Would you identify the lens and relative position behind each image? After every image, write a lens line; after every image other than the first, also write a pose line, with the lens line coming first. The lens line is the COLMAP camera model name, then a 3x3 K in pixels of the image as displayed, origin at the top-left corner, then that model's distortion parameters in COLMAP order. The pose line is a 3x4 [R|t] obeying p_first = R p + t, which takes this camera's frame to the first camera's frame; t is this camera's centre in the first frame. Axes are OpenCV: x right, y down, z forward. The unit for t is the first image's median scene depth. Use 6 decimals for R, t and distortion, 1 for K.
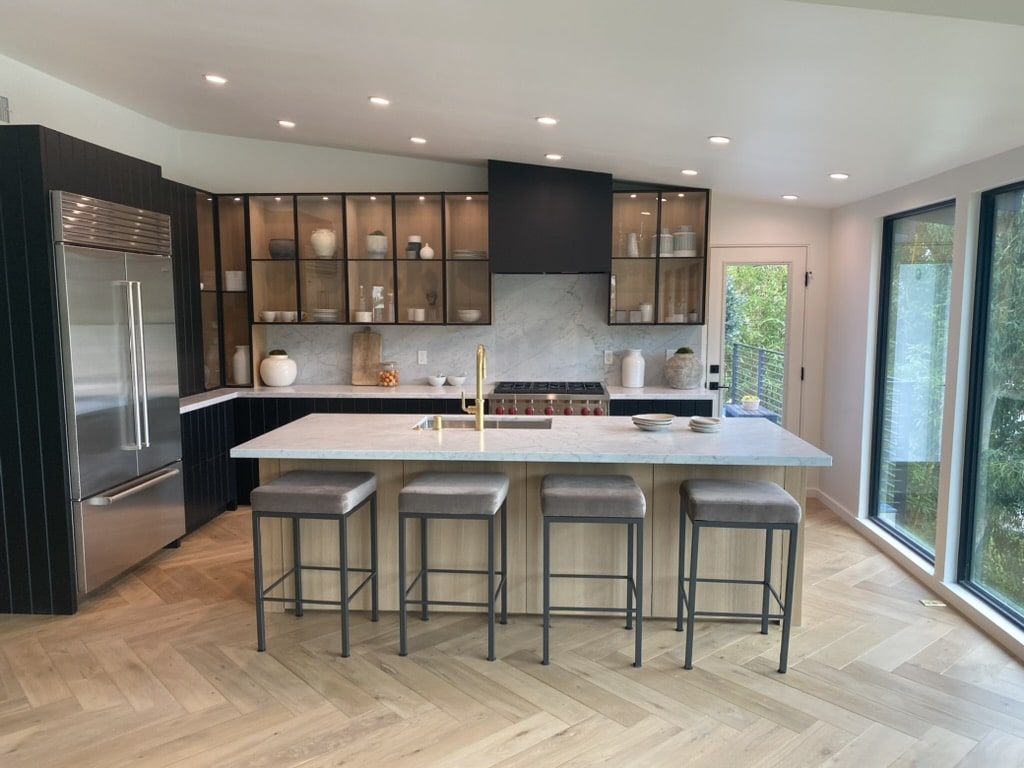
lens RADIAL K [[787.1, 0, 513.7], [0, 787.1, 394.0], [0, 0, 1]] dist [0.035264, -0.061251]
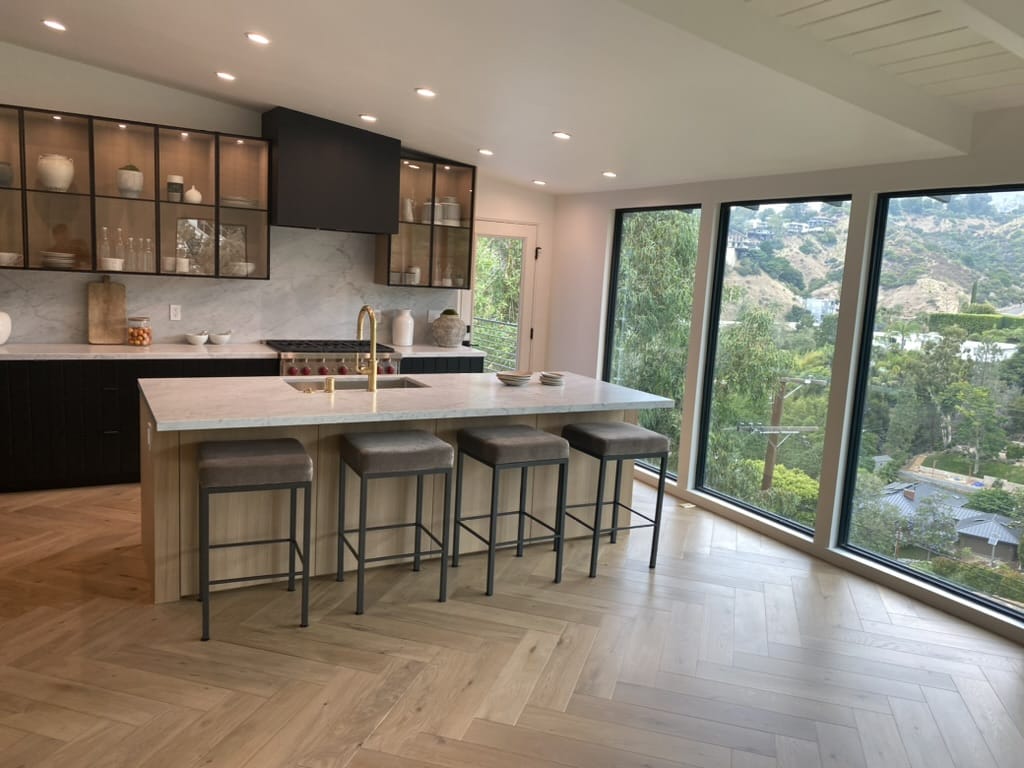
lens RADIAL K [[787.1, 0, 536.8], [0, 787.1, 382.1], [0, 0, 1]] dist [0.035264, -0.061251]
pose [[0.826229, -0.029422, 0.562566, -0.304386], [0.004831, 0.998968, 0.045151, -0.006588], [-0.563314, -0.034588, 0.825518, 0.026993]]
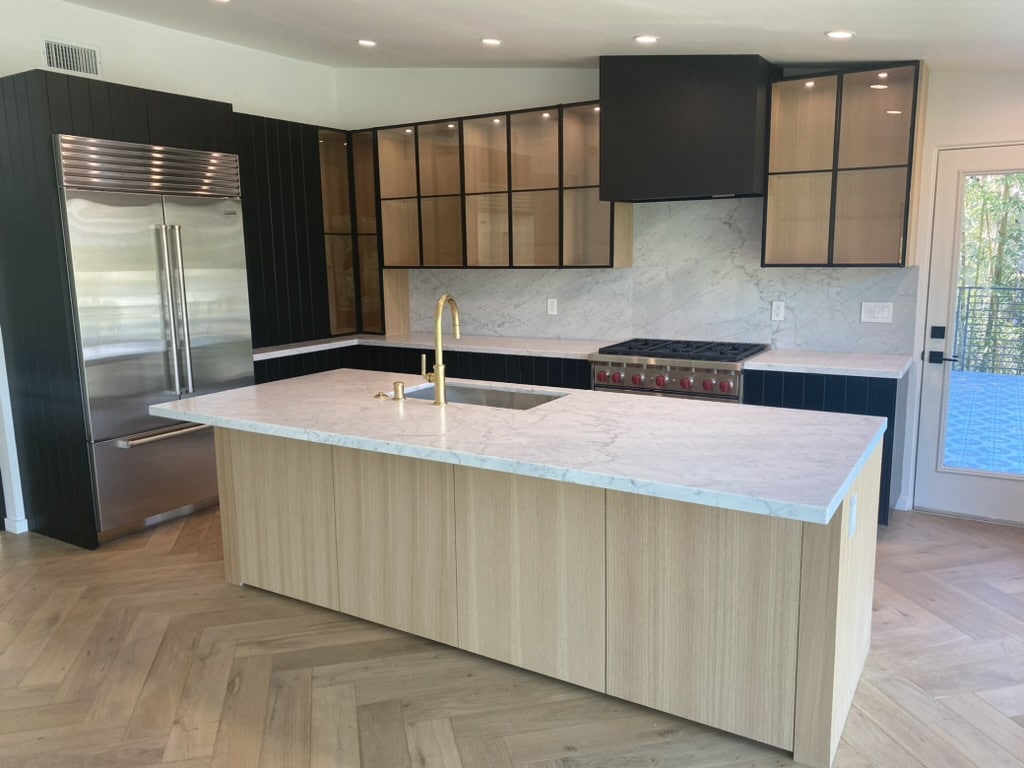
lens RADIAL K [[787.1, 0, 509.3], [0, 787.1, 383.3], [0, 0, 1]] dist [0.035264, -0.061251]
pose [[0.881194, 0.065923, -0.468136, 0.265145], [-0.038488, 0.996947, 0.067942, -0.021028], [0.471186, -0.041852, 0.881040, 0.237488]]
